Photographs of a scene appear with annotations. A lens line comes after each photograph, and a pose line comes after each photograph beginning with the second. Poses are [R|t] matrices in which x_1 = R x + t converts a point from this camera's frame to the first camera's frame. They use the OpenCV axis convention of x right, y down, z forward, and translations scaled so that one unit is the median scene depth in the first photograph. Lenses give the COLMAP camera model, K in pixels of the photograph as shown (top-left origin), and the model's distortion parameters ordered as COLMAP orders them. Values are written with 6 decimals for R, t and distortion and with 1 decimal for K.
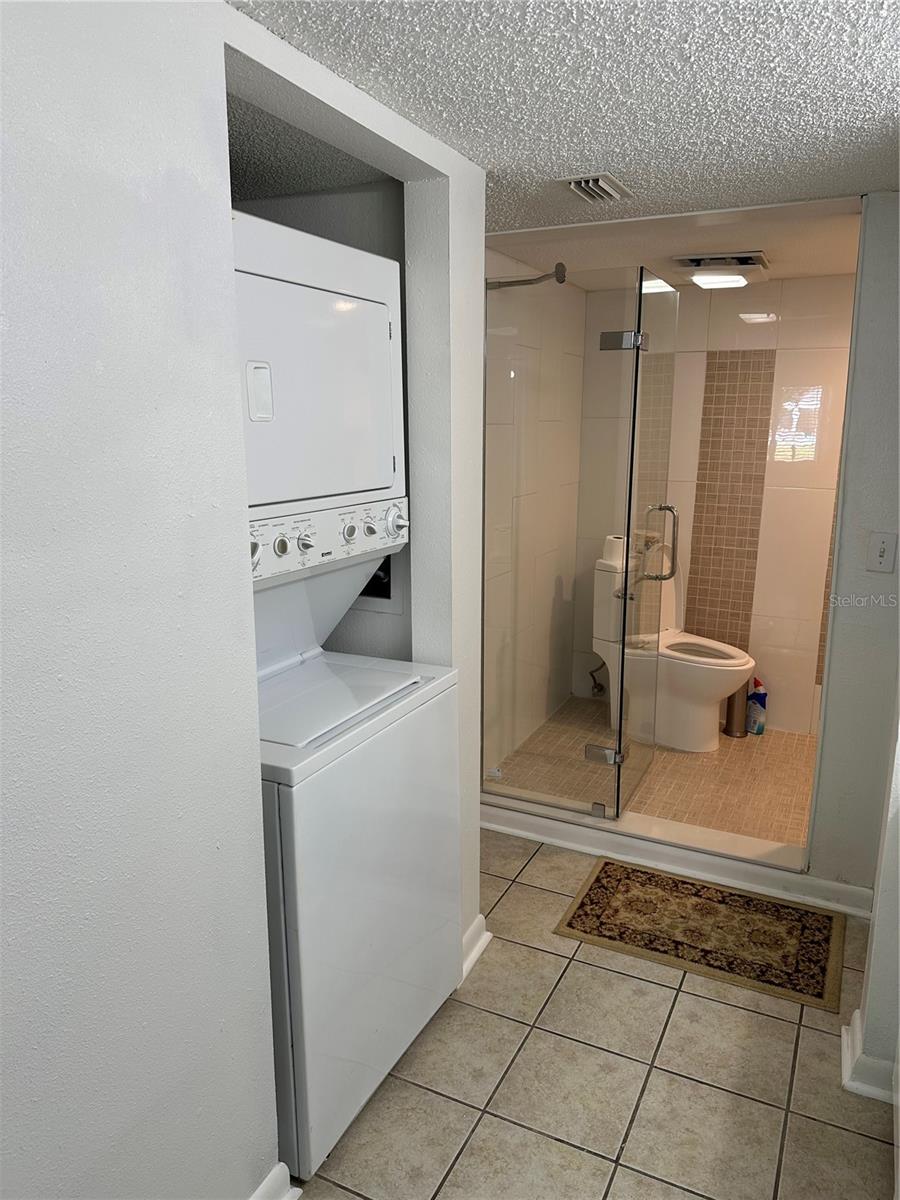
lens RADIAL K [[837.8, 0, 456.6], [0, 837.8, 595.0], [0, 0, 1]] dist [0.093120, -0.101213]
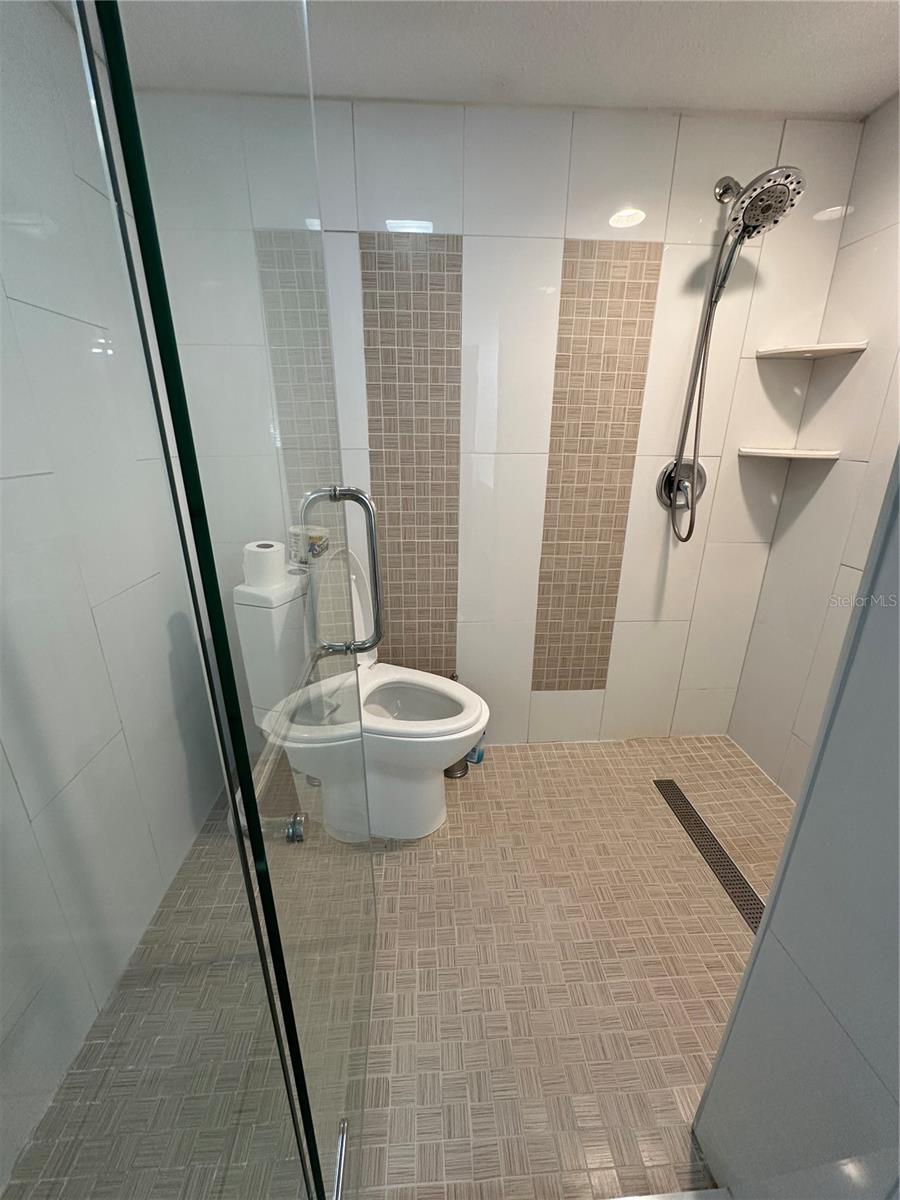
lens RADIAL K [[477.8, 0, 450.0], [0, 477.8, 600.0], [0, 0, 1]] dist [-0.000733, -0.000056]
pose [[0.869103, -0.168497, 0.465047, 0.142720], [0.105500, 0.981702, 0.158529, -0.069574], [-0.483250, -0.088716, 0.870976, 0.629798]]
